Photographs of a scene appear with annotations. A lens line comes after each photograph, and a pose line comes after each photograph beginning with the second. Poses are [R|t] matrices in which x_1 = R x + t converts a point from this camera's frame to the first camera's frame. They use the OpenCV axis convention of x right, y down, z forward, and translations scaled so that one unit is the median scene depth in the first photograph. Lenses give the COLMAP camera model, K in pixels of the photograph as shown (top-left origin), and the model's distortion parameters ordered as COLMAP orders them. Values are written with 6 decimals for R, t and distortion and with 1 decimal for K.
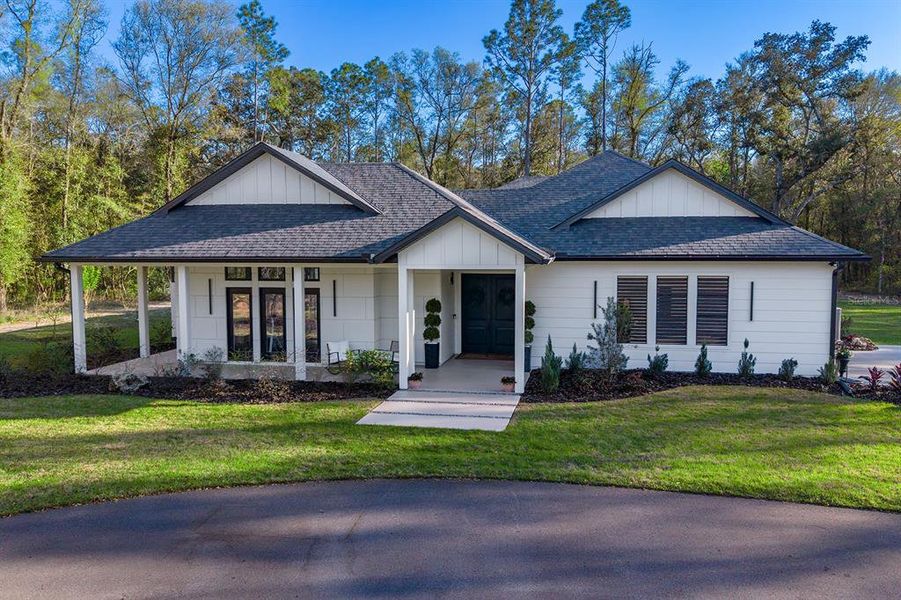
lens RADIAL K [[753.4, 0, 497.0], [0, 753.4, 299.5], [0, 0, 1]] dist [0.036952, -0.047847]
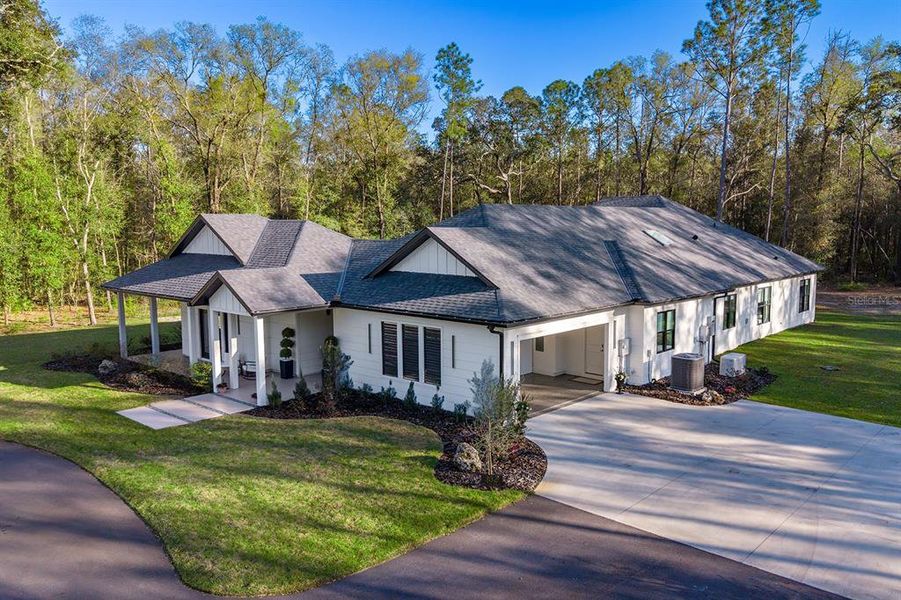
lens RADIAL K [[753.4, 0, 497.0], [0, 753.4, 299.5], [0, 0, 1]] dist [0.036952, -0.047847]
pose [[0.869103, 0.052684, -0.491818, 0.949435], [-0.036833, 0.998444, 0.041866, -0.127982], [0.493259, -0.018271, 0.869691, -0.001767]]
